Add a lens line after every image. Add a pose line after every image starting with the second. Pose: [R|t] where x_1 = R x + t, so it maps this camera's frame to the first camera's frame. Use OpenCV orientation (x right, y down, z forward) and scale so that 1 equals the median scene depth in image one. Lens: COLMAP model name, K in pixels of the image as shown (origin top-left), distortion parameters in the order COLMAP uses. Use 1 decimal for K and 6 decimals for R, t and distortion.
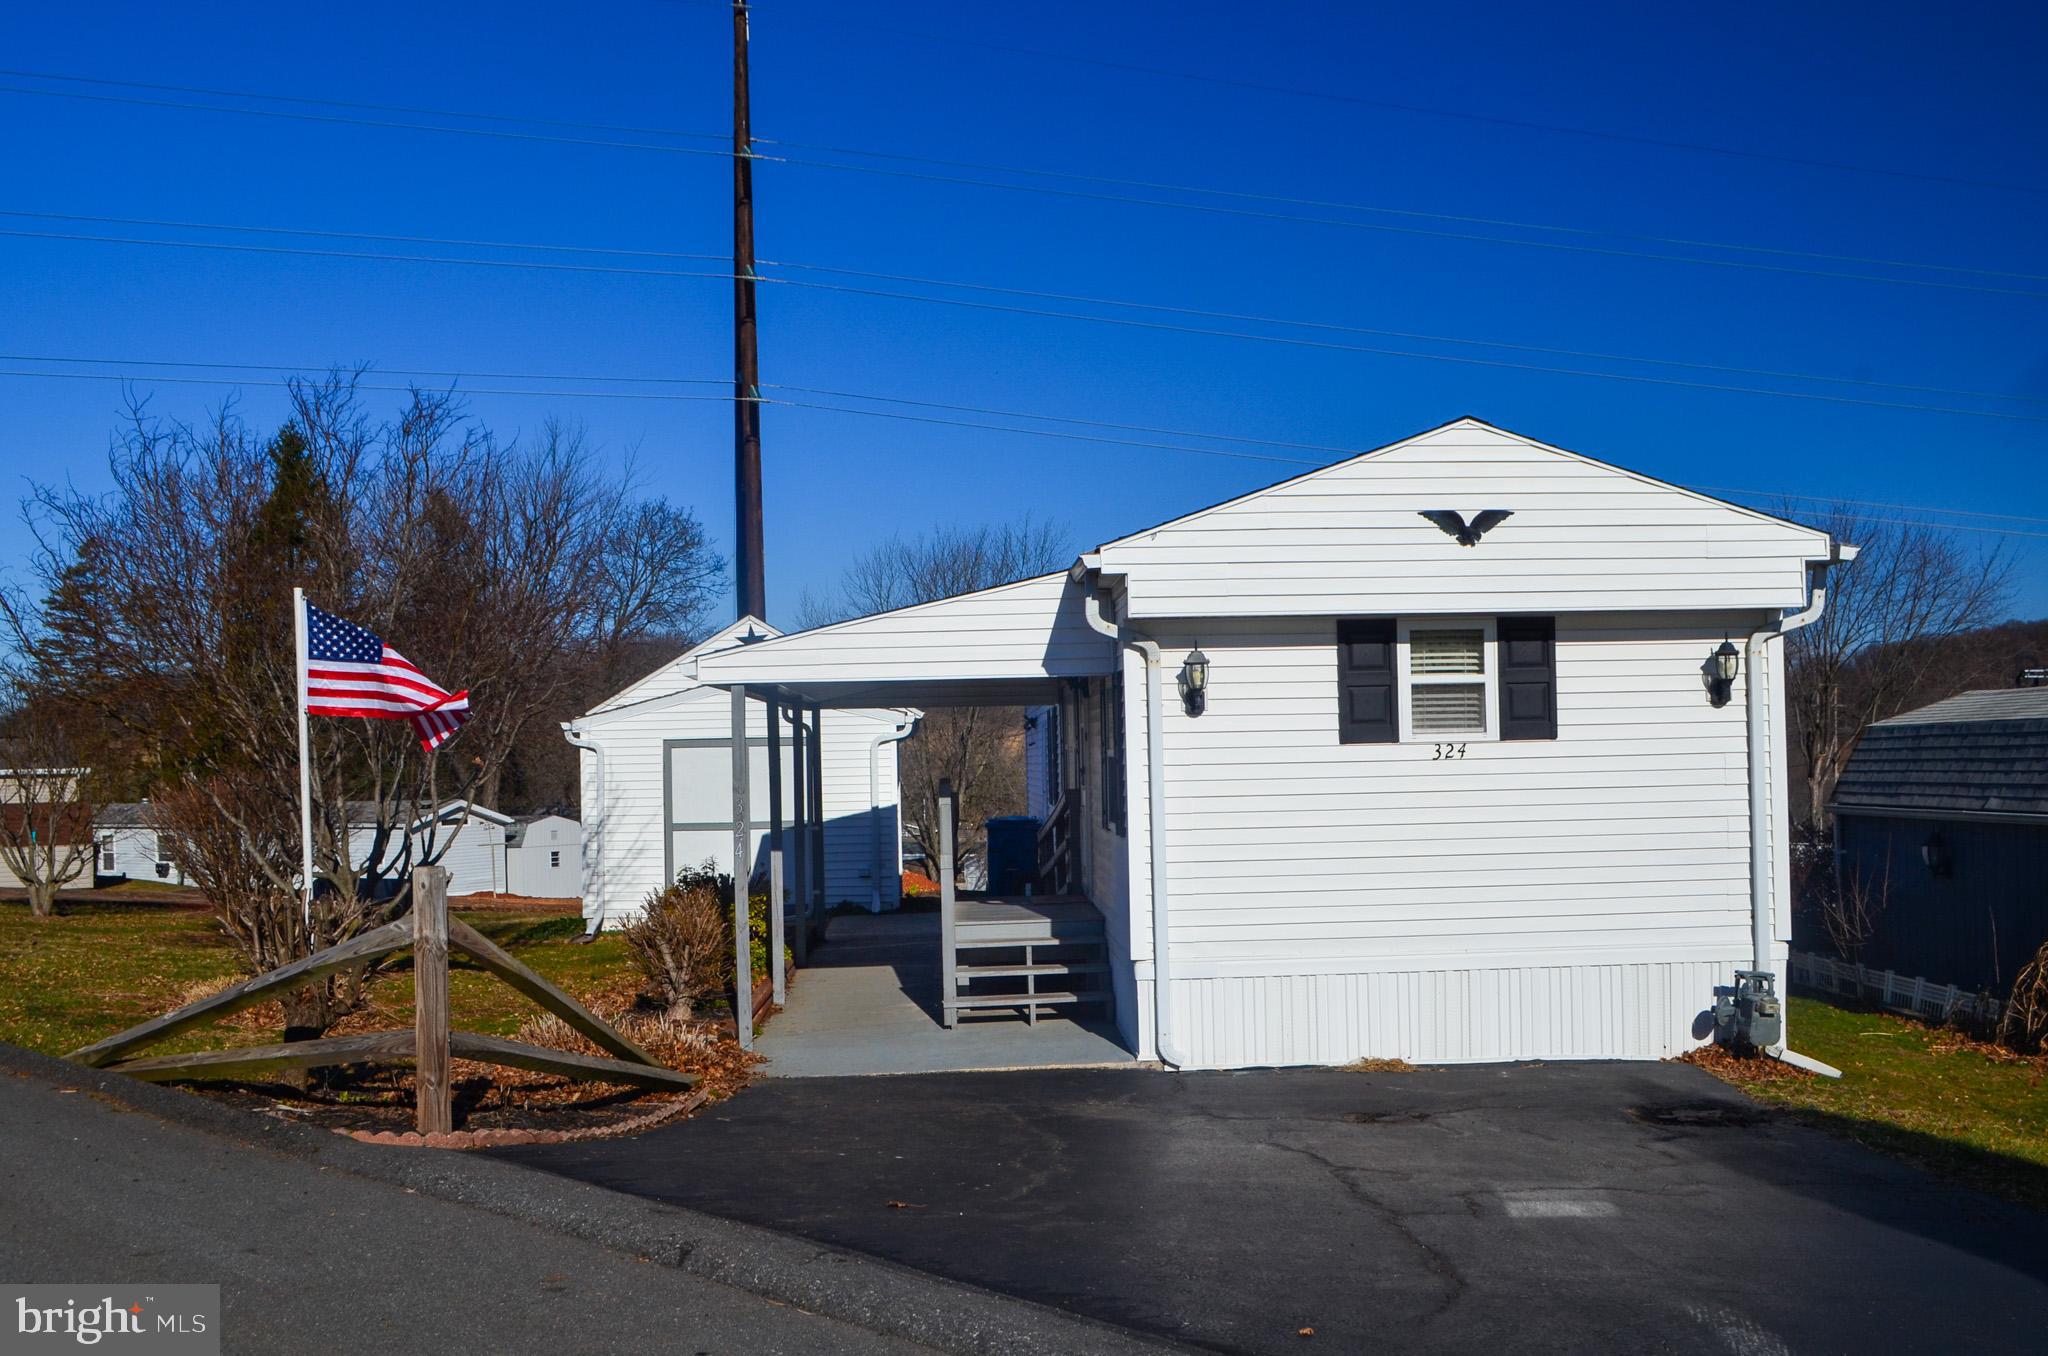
lens RADIAL K [[1936.6, 0, 1026.5], [0, 1936.6, 732.4], [0, 0, 1]] dist [-0.007556, -0.010722]
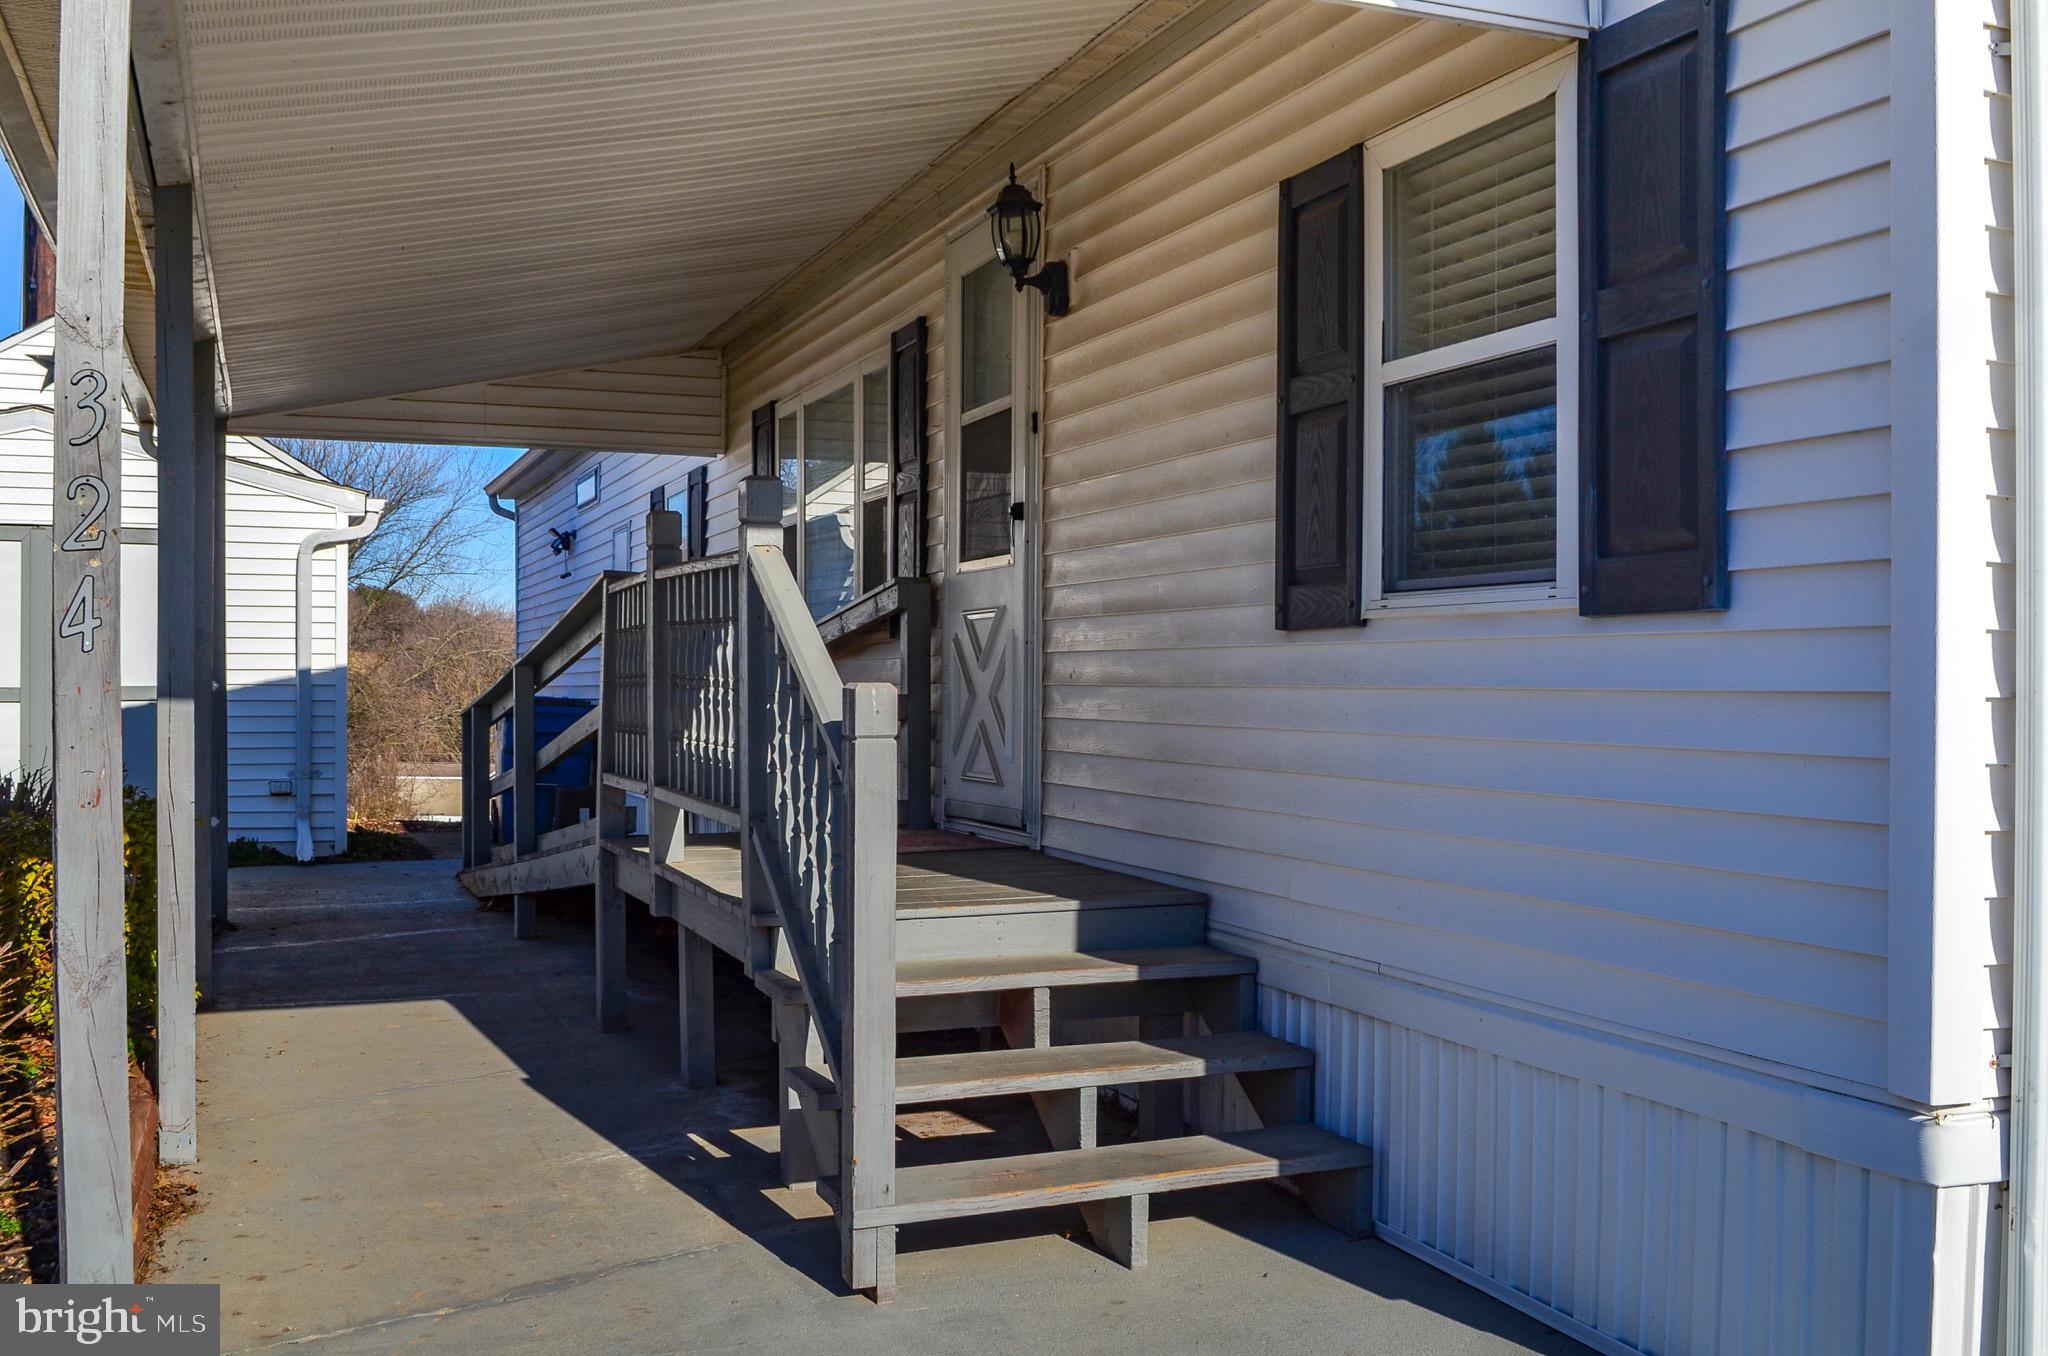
lens RADIAL K [[1950.6, 0, 981.4], [0, 1950.6, 680.8], [0, 0, 1]] dist [-0.012854, -0.015297]
pose [[0.949945, 0.023401, 0.311538, -0.128798], [-0.026013, 0.999653, 0.004230, 0.067515], [-0.311331, -0.012122, 0.950224, 0.806836]]
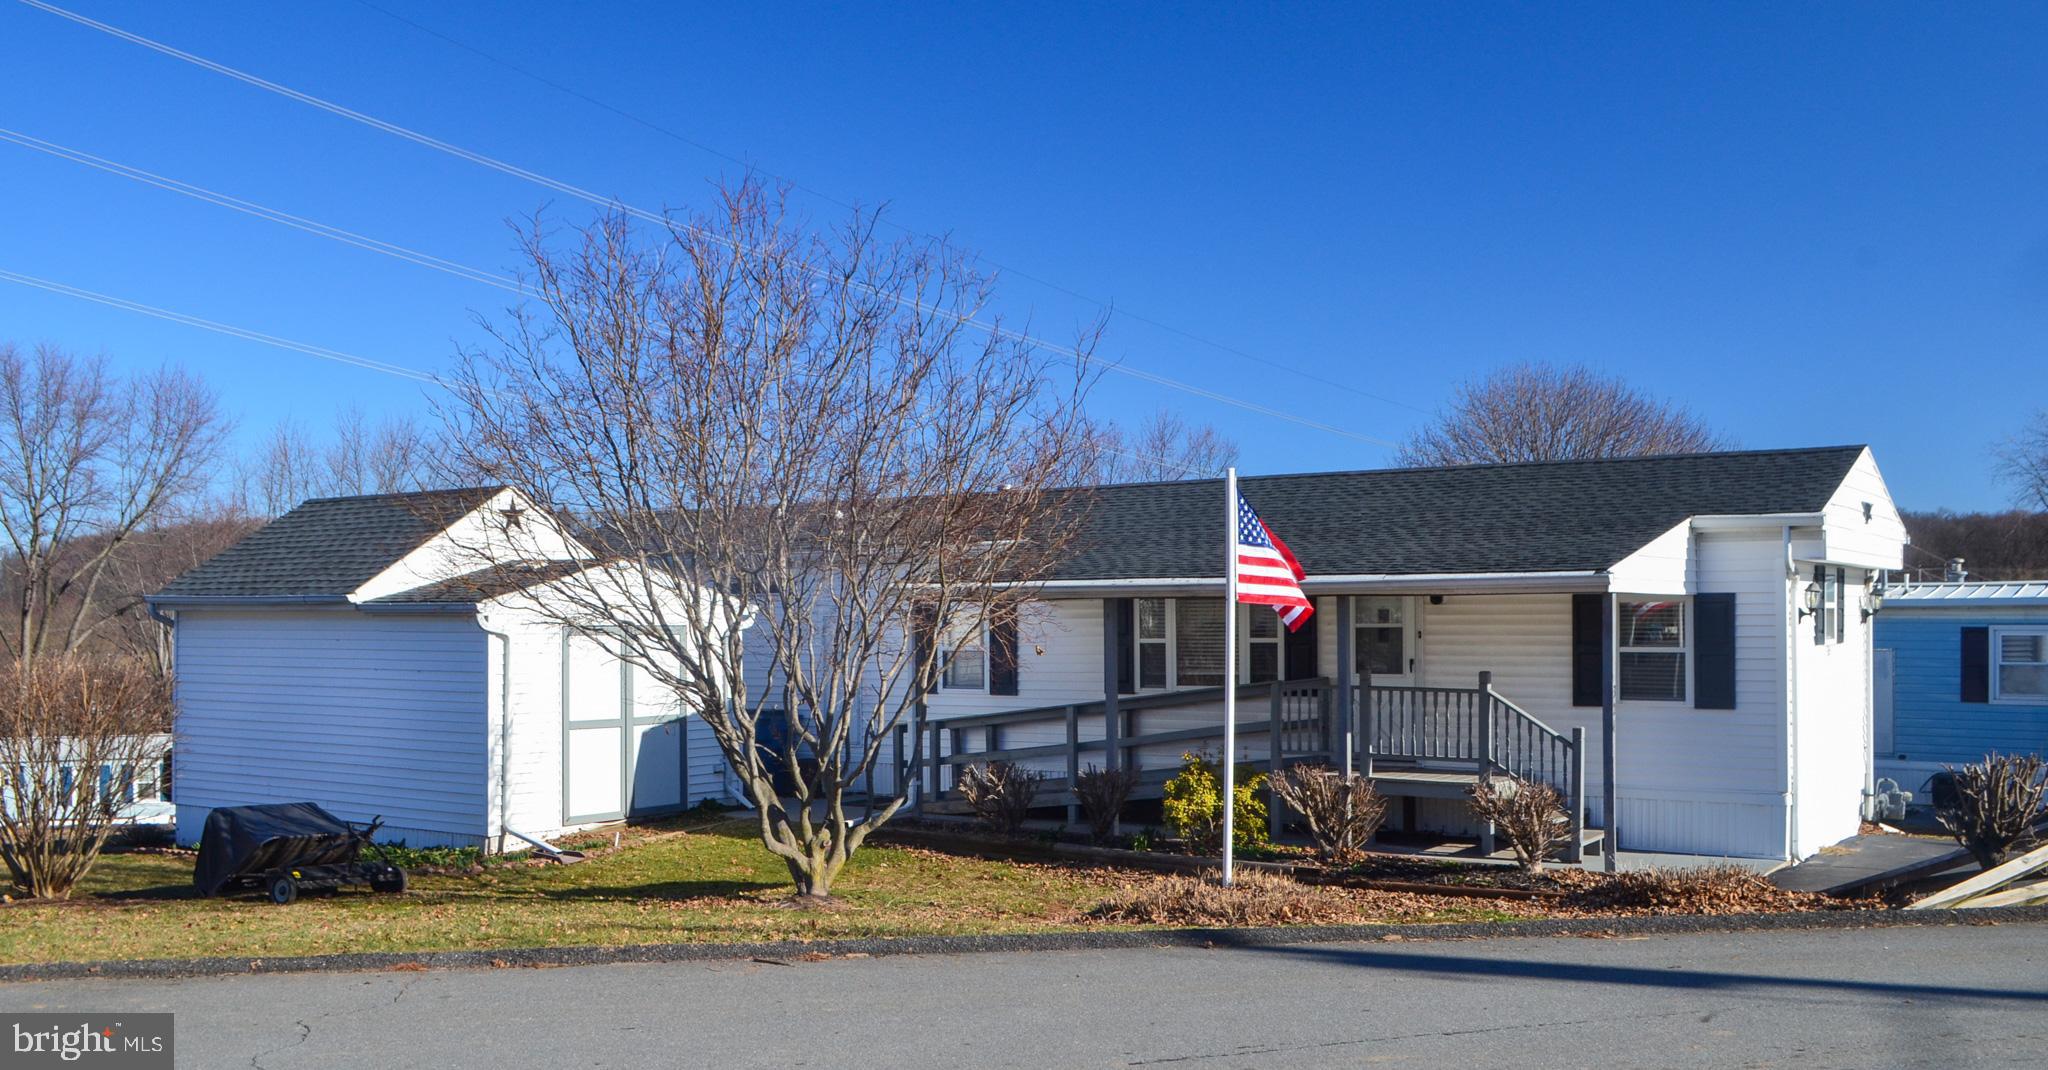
lens RADIAL K [[1757.5, 0, 1025.5], [0, 1757.5, 614.8], [0, 0, 1]] dist [-0.059618, -0.009691]
pose [[0.592603, 0.019835, 0.805250, -1.313601], [-0.015356, 0.999793, -0.013327, 0.011104], [-0.805348, -0.004468, 0.592785, 0.684485]]
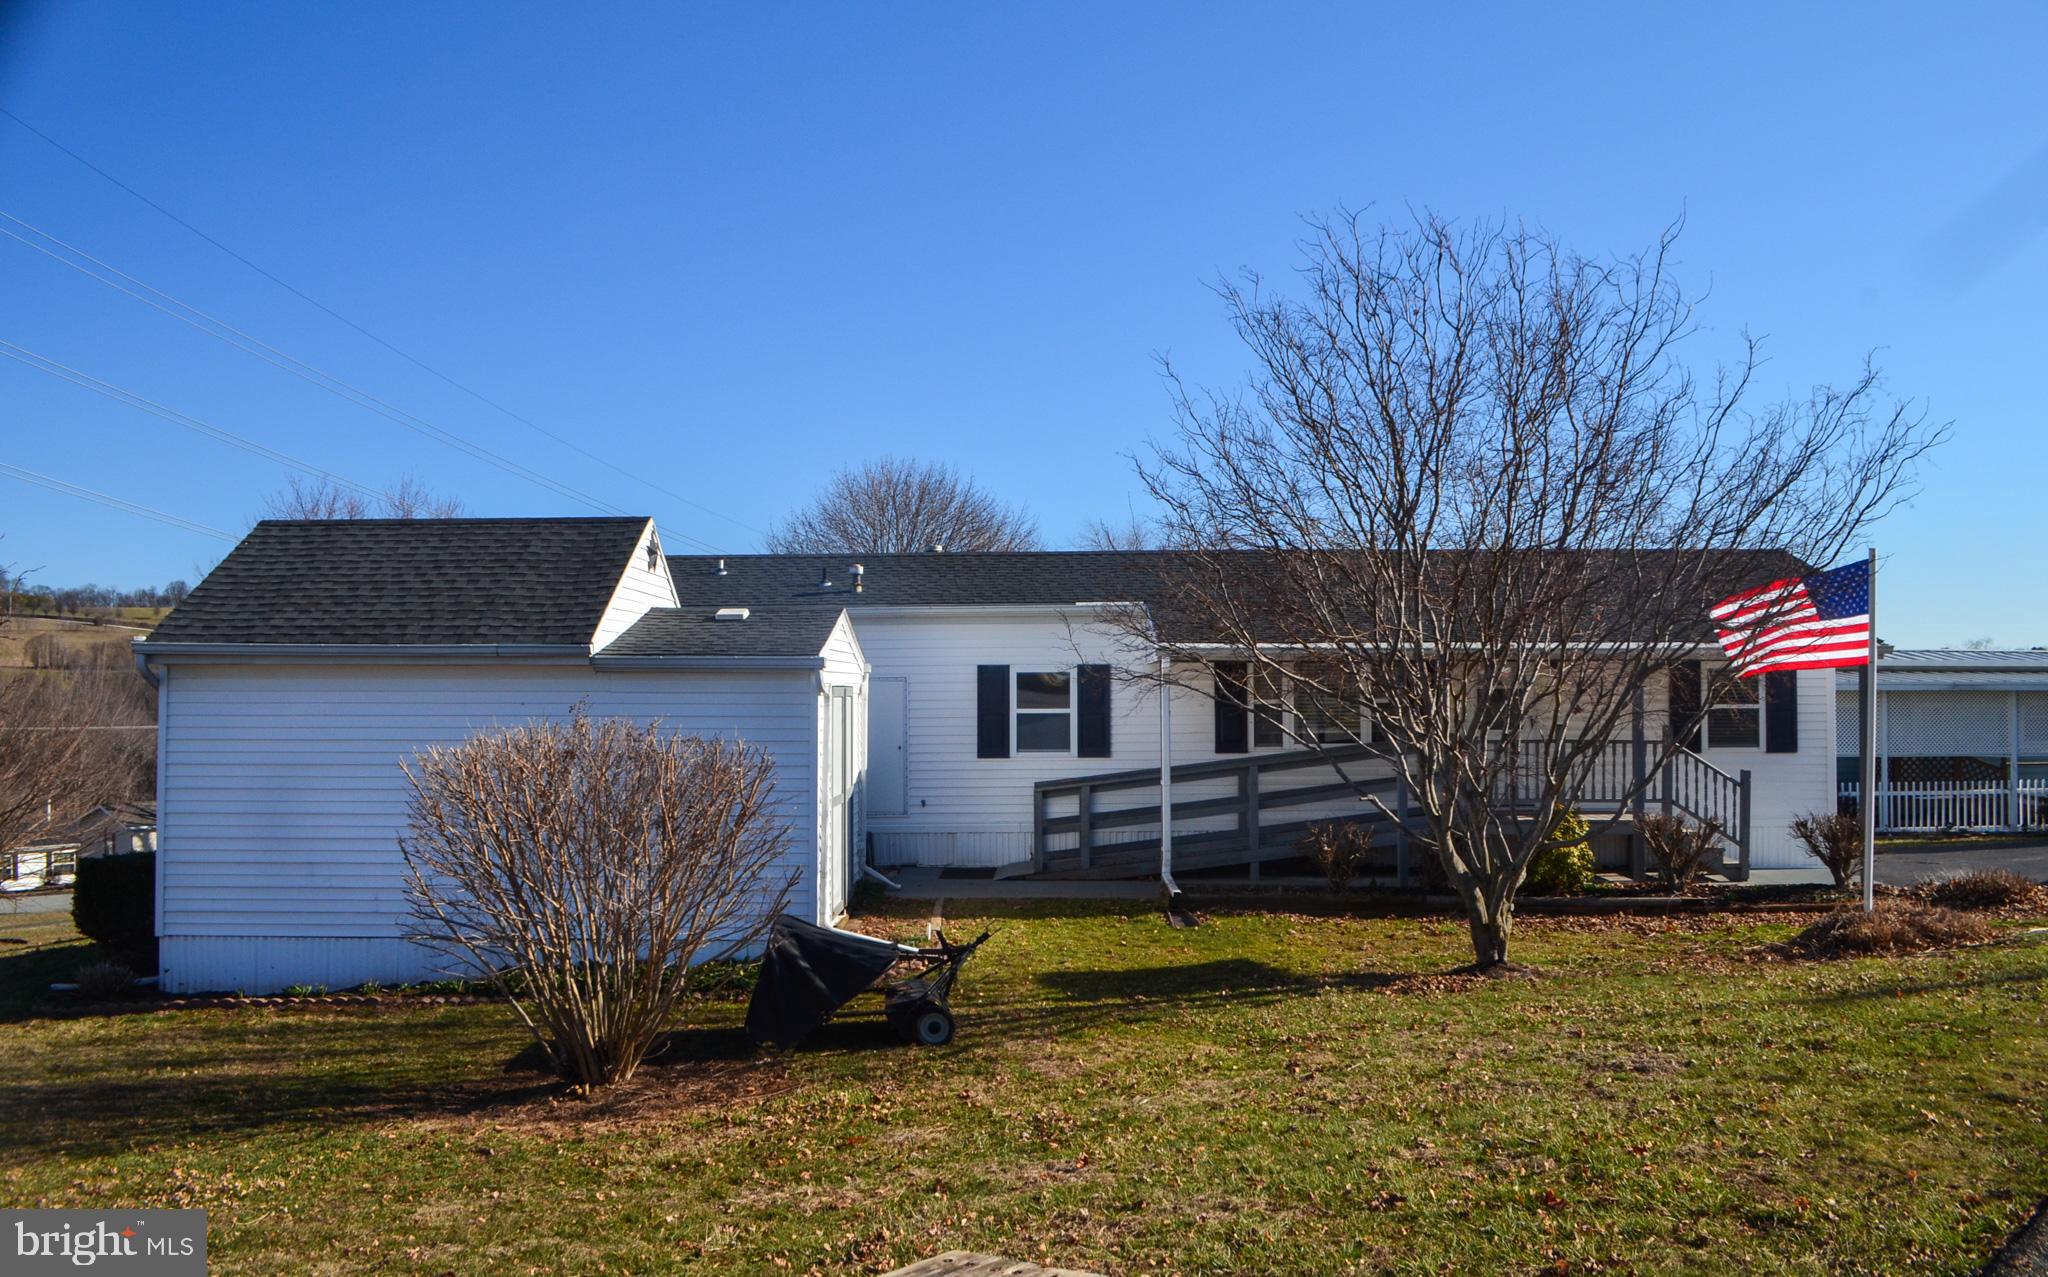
lens RADIAL K [[1583.5, 0, 1024.0], [0, 1583.5, 638.5], [0, 0, 1]] dist [-0.067648, 0.000929]
pose [[0.061146, 0.046207, 0.997059, -1.475476], [-0.009389, 0.998910, -0.045717, 0.022617], [-0.998085, -0.006566, 0.061513, 1.672266]]
